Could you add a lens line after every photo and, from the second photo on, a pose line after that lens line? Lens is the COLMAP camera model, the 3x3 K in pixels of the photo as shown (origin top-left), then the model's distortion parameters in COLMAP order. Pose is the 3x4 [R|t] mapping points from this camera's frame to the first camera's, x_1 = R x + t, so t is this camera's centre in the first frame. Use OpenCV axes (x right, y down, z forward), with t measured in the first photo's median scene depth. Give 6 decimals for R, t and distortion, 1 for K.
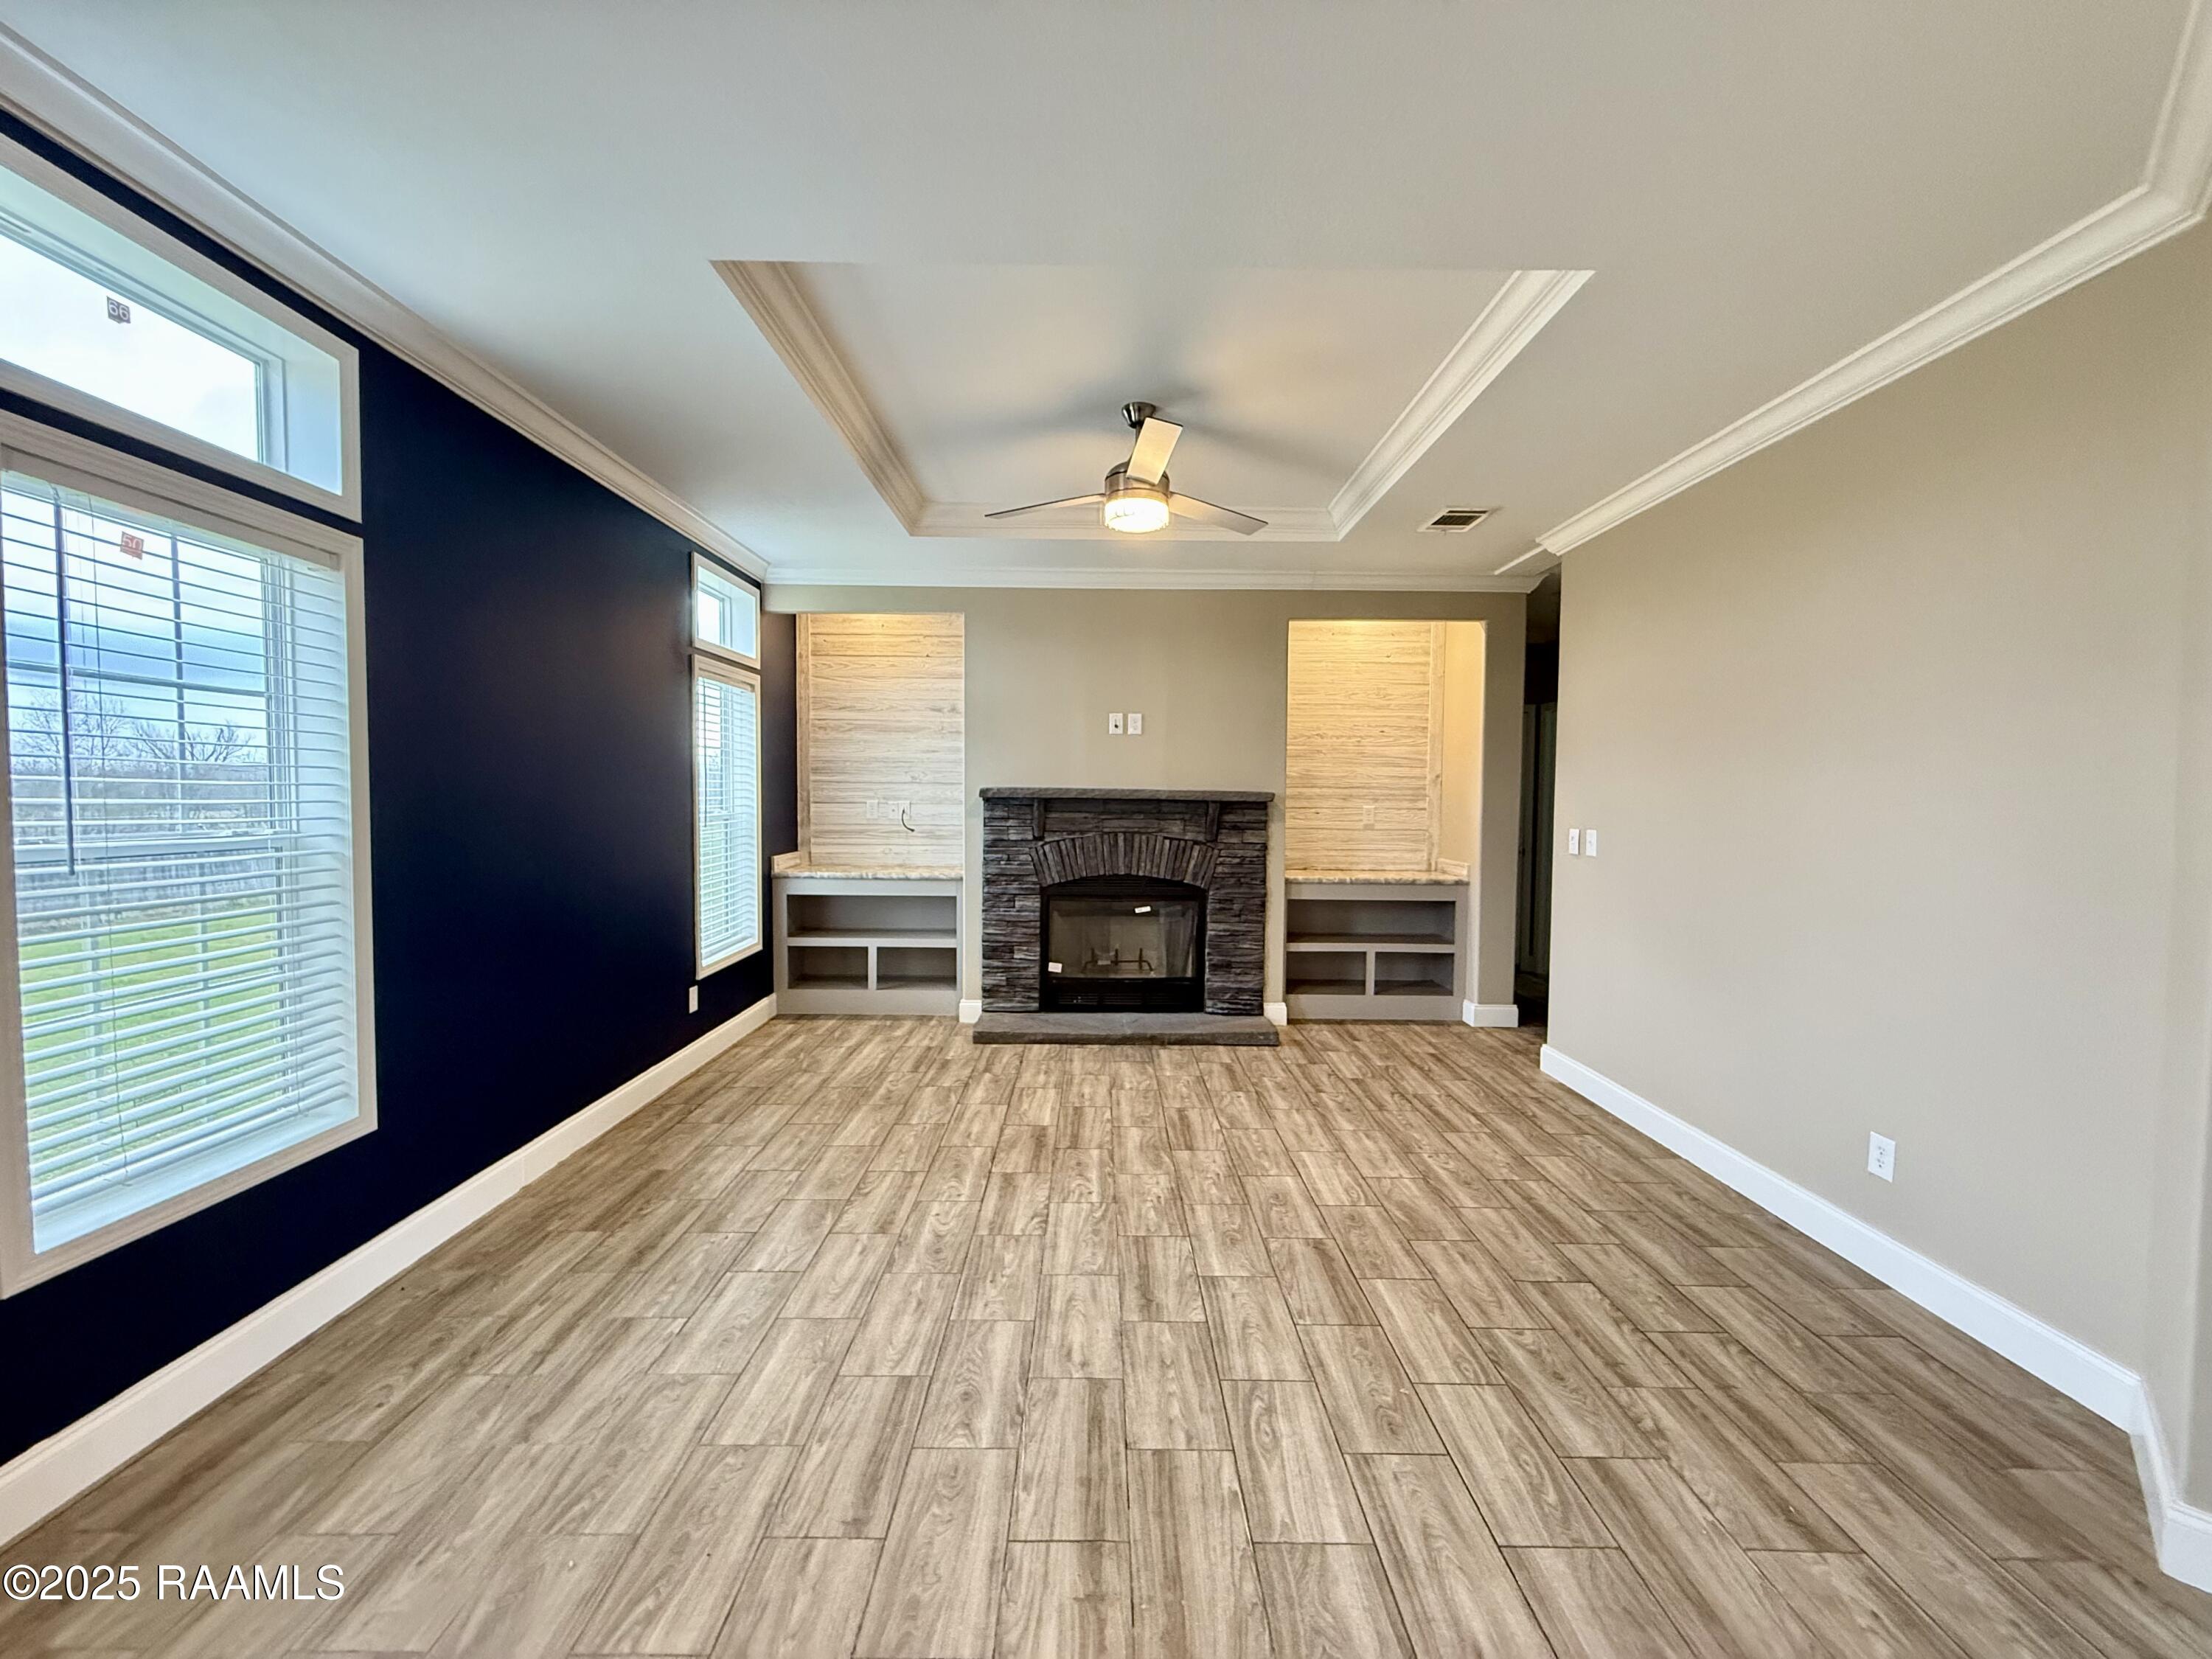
lens RADIAL K [[879.4, 0, 1102.3], [0, 879.4, 832.4], [0, 0, 1]] dist [-0.000987, -0.000213]
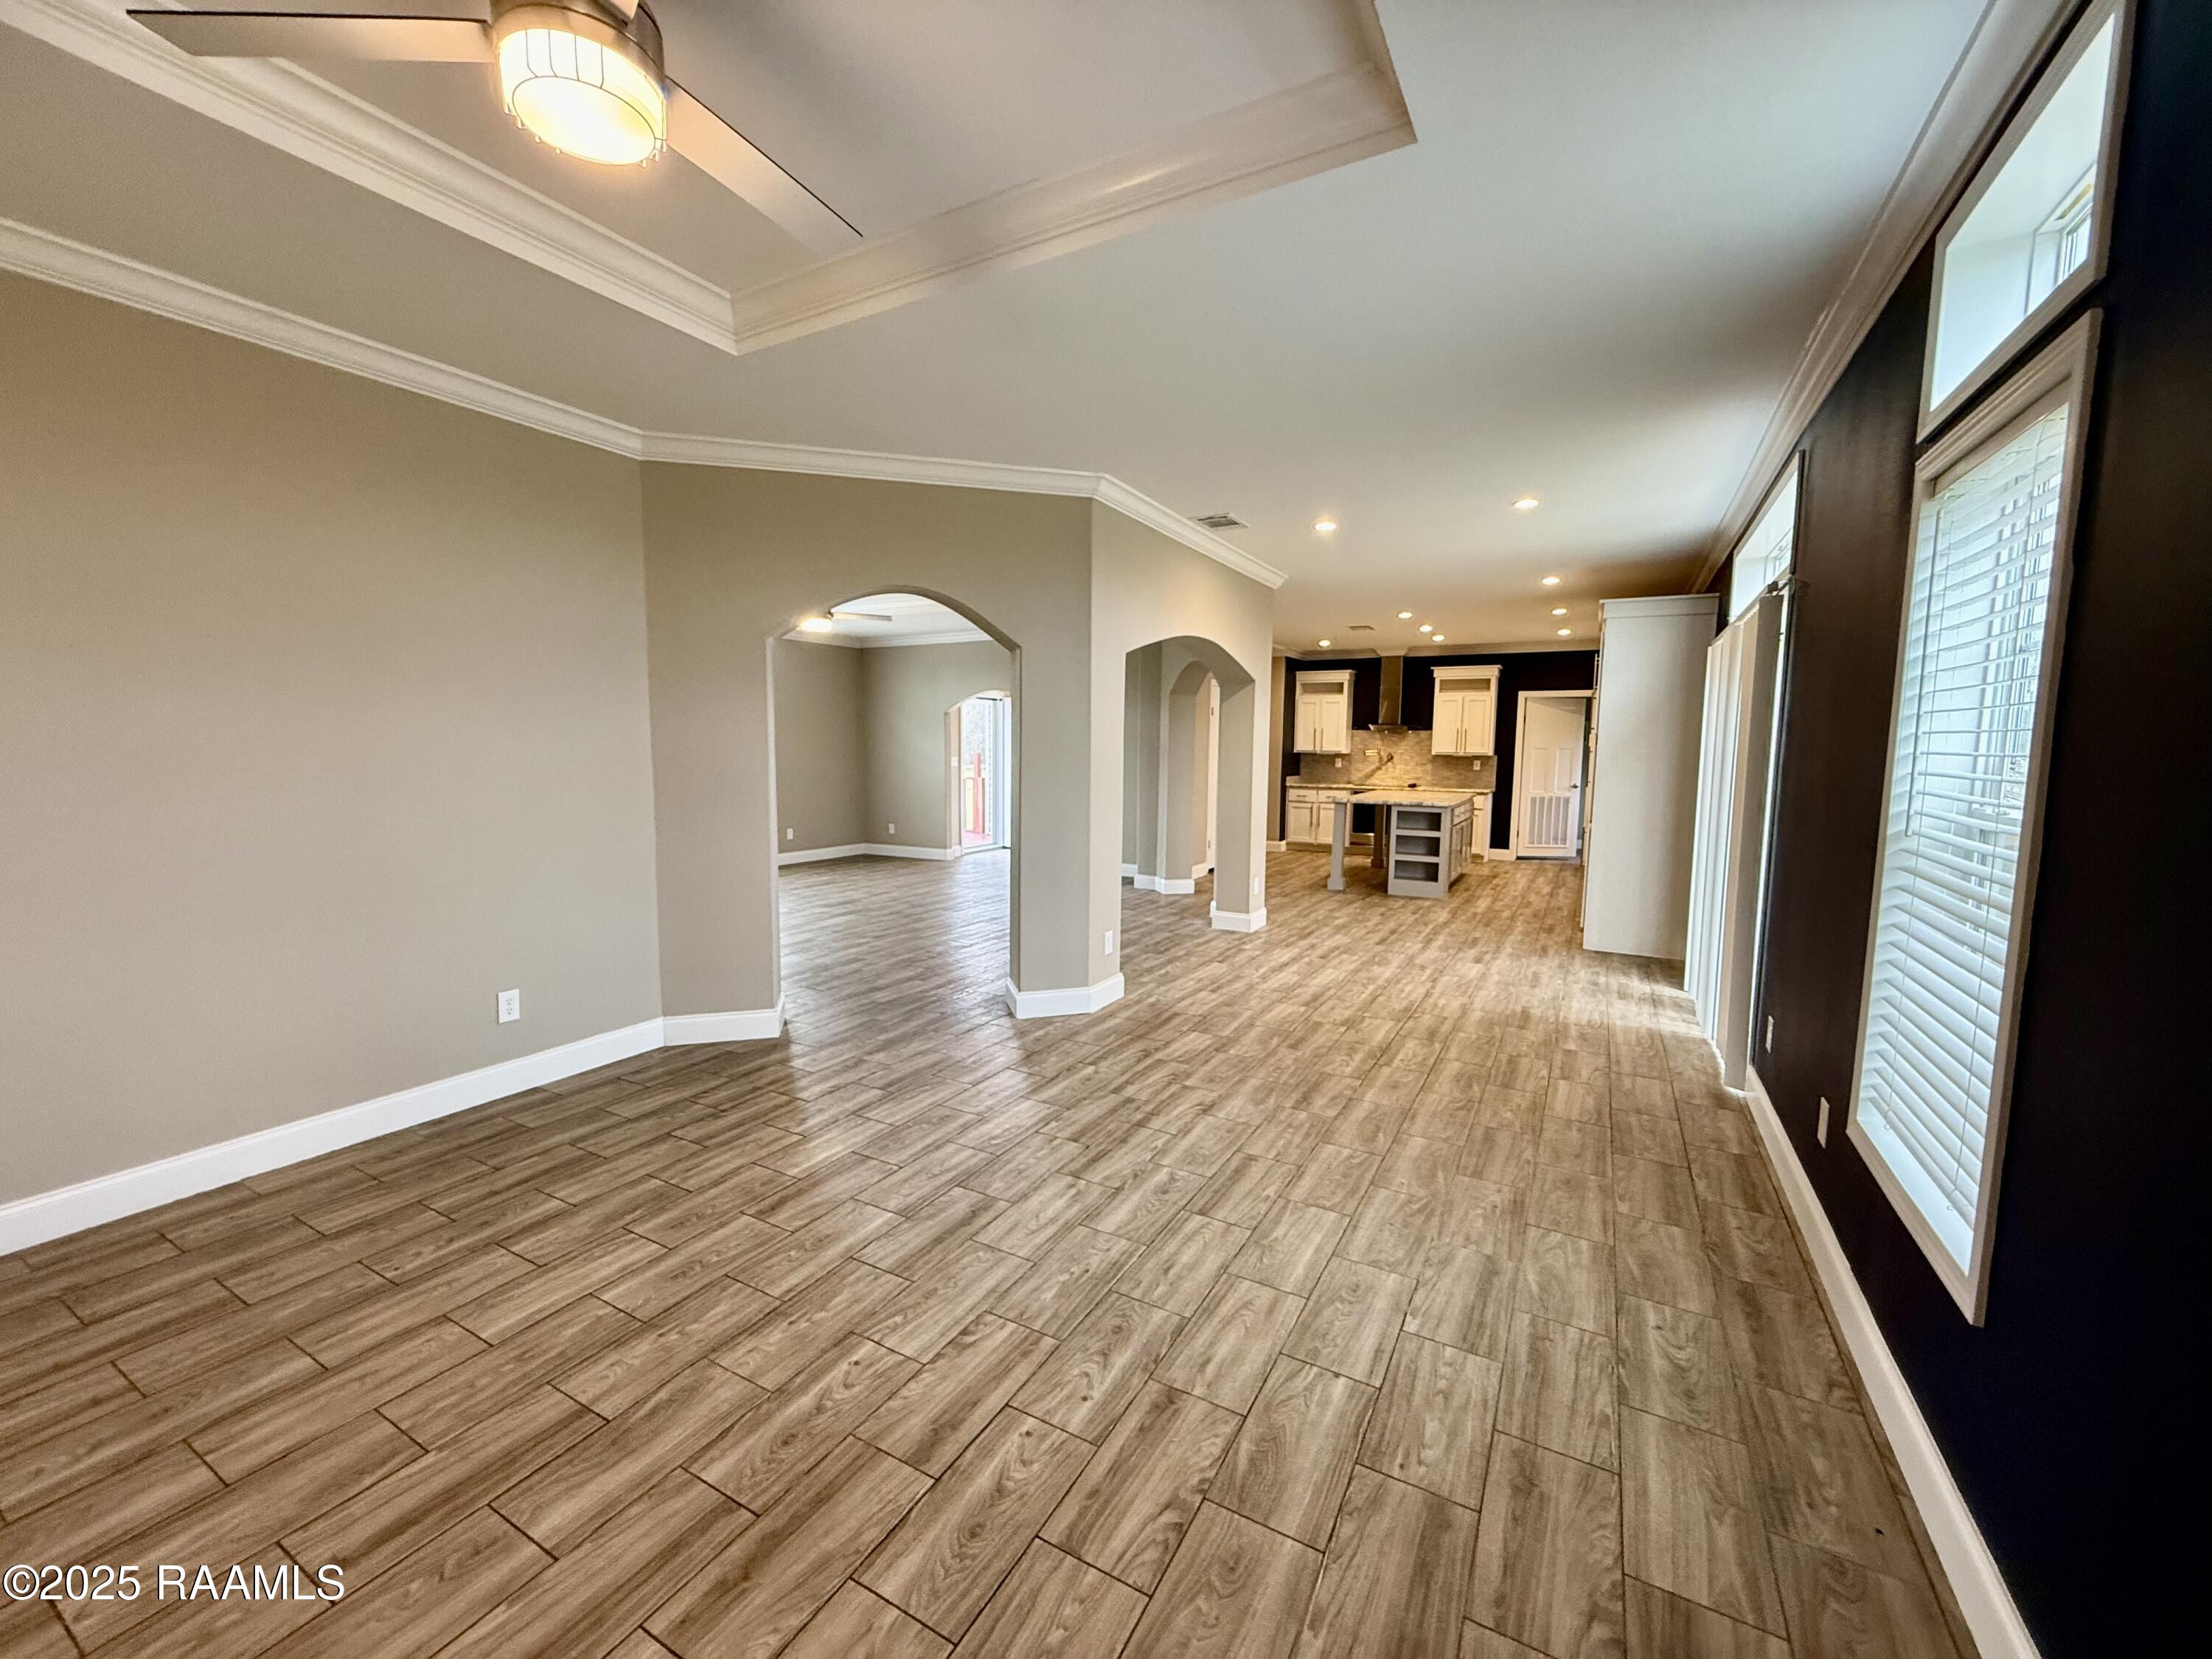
lens RADIAL K [[879.4, 0, 1102.3], [0, 879.4, 832.4], [0, 0, 1]] dist [-0.000987, -0.000213]
pose [[-0.868927, -0.066984, 0.490387, -0.521222], [0.003360, 0.989978, 0.141180, -0.077691], [-0.494929, 0.124323, -0.859994, 1.596458]]
